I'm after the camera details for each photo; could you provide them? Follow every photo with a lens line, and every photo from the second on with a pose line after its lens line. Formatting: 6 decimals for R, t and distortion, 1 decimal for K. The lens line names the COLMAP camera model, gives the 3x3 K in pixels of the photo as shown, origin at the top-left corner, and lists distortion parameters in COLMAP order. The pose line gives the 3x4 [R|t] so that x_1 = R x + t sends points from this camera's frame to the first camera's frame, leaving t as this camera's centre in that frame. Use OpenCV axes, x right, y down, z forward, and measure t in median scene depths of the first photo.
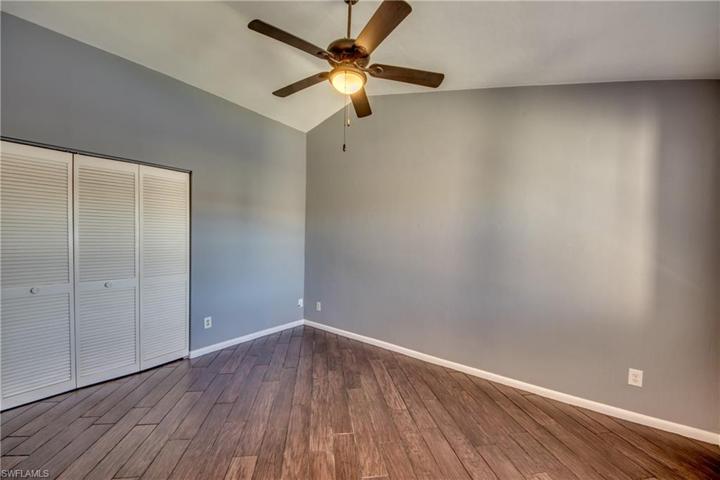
lens RADIAL K [[277.8, 0, 355.9], [0, 277.8, 239.7], [0, 0, 1]] dist [0.002365, -0.005926]
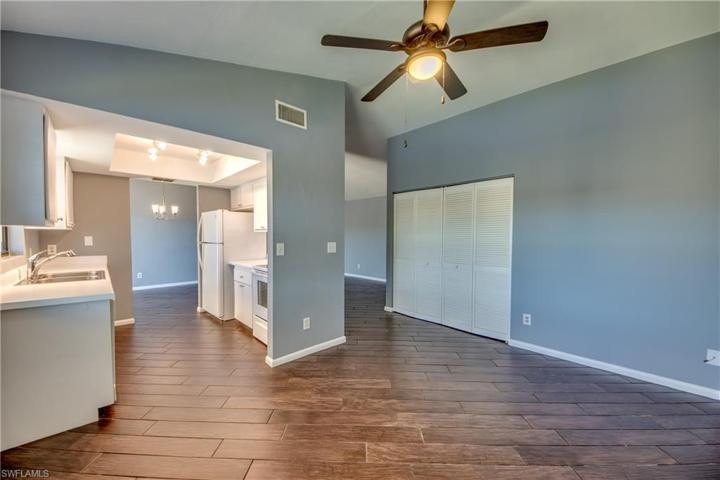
lens RADIAL K [[277.8, 0, 361.9], [0, 277.8, 241.1], [0, 0, 1]] dist [0.002365, -0.005926]
pose [[-0.147496, 0.008107, -0.989029, 0.698898], [-0.007823, 0.999926, 0.009363, 0.009748], [0.989032, 0.009118, -0.147421, 0.692343]]
